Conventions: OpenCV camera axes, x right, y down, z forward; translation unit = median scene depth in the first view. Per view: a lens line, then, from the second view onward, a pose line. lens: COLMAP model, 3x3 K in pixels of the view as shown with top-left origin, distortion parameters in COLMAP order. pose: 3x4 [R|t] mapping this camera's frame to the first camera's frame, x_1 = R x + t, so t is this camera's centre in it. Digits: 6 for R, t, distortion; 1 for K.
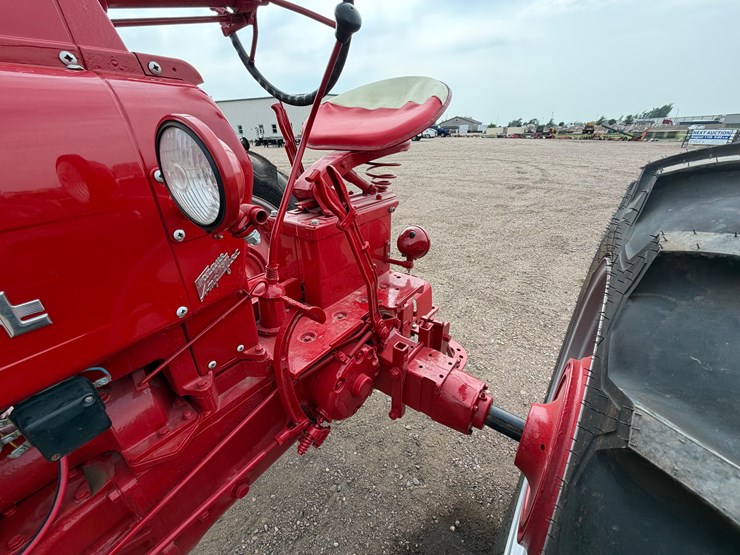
lens RADIAL K [[294.9, 0, 371.6], [0, 294.9, 276.7], [0, 0, 1]] dist [0.000430, 0.000153]
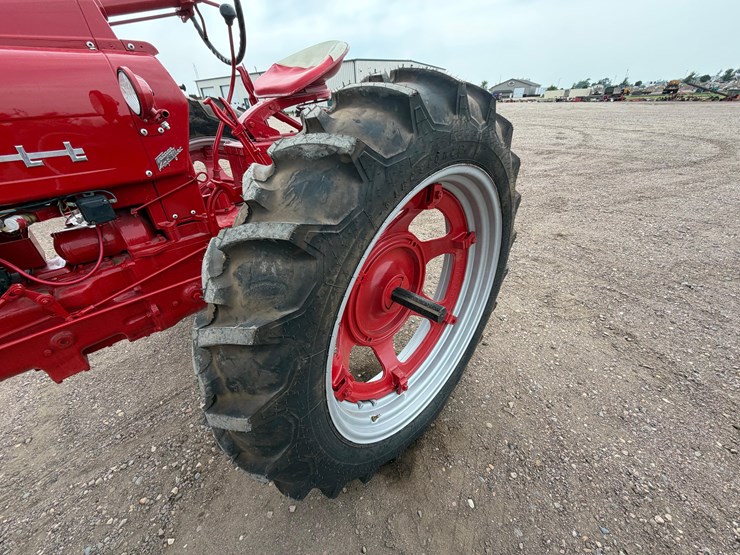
lens RADIAL K [[295.6, 0, 373.4], [0, 295.6, 276.9], [0, 0, 1]] dist [0.000546, 0.000097]
pose [[0.991374, 0.045216, -0.123018, 0.565834], [-0.034900, 0.995791, 0.084753, 0.290777], [0.126333, -0.079729, 0.988779, -0.422835]]
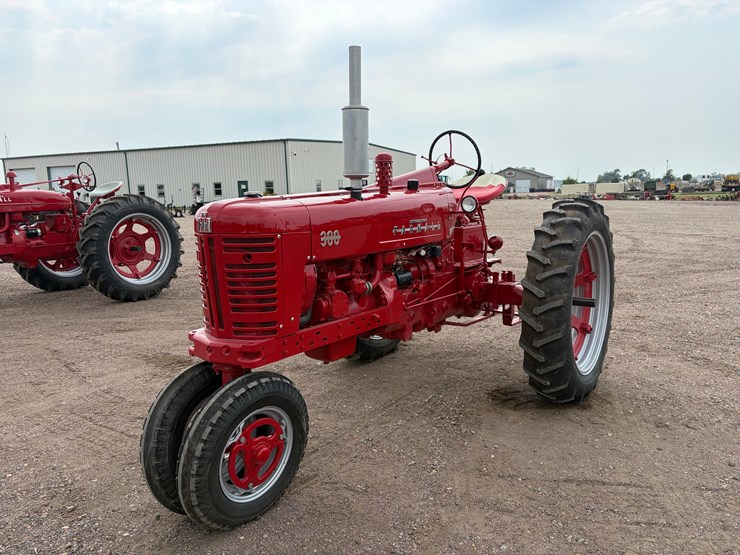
lens RADIAL K [[567.2, 0, 377.1], [0, 567.2, 276.7], [0, 0, 1]] dist [0.041409, -0.044821]
pose [[0.999686, -0.011120, 0.022450, -0.878476], [0.017410, 0.952708, -0.303388, 1.474144], [-0.018014, 0.303683, 0.952603, -3.095084]]
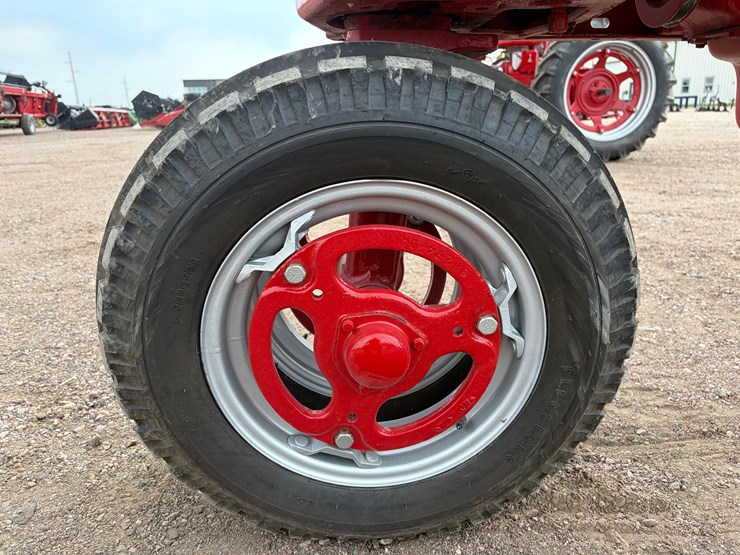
lens RADIAL K [[562.7, 0, 367.4], [0, 562.7, 280.9], [0, 0, 1]] dist [0.001892, -0.002726]
pose [[0.653933, 0.214232, -0.725587, -0.869743], [-0.322596, 0.946469, -0.011291, 1.377974], [0.684327, 0.241455, 0.688038, -0.972701]]
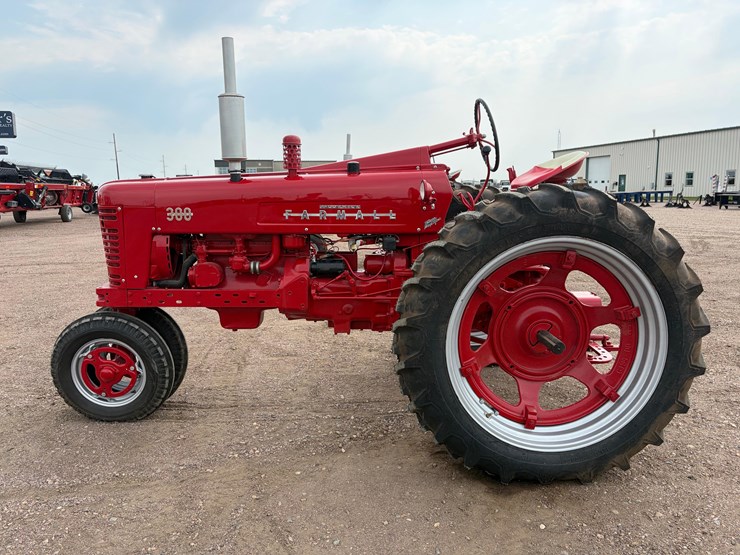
lens RADIAL K [[566.6, 0, 370.0], [0, 566.6, 277.5], [0, 0, 1]] dist [0.062920, -0.071064]
pose [[0.615004, 0.129065, -0.777890, 2.087883], [-0.347921, 0.929707, -0.120814, 0.806337], [0.707617, 0.344945, 0.616678, -1.630503]]
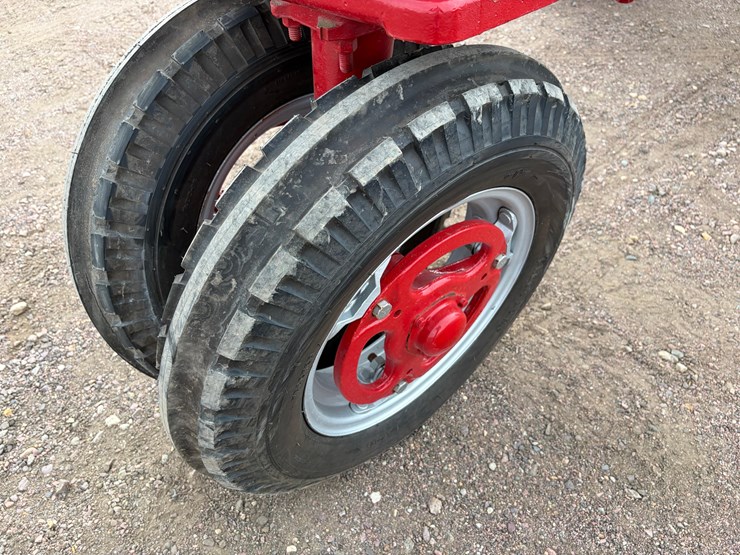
lens RADIAL K [[567.2, 0, 377.1], [0, 567.2, 276.7], [0, 0, 1]] dist [0.041409, -0.044821]
pose [[0.978160, 0.134011, -0.158886, -1.306147], [-0.073059, 0.937300, 0.340781, 1.125965], [0.194593, -0.321730, 0.926619, -1.189630]]
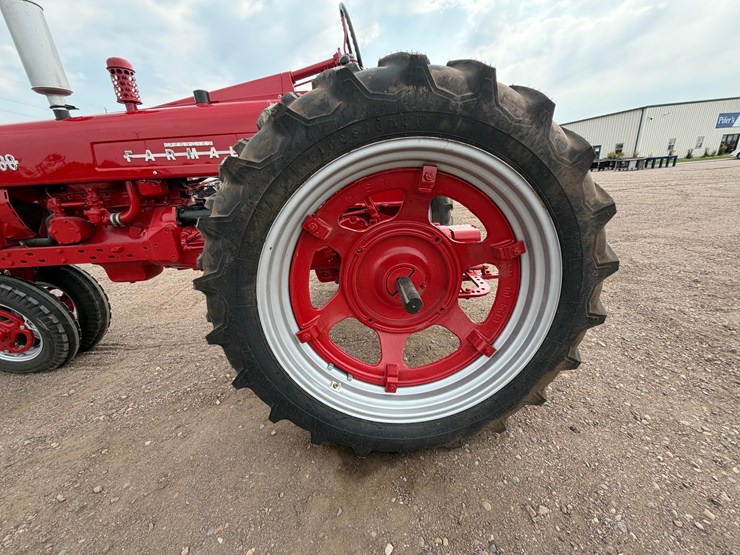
lens RADIAL K [[295.6, 0, 373.4], [0, 295.6, 276.9], [0, 0, 1]] dist [0.000546, 0.000097]
pose [[0.634983, 0.225732, -0.738811, 1.277429], [-0.290336, 0.955978, 0.042550, 0.412318], [0.715892, 0.187485, 0.672569, -0.128869]]
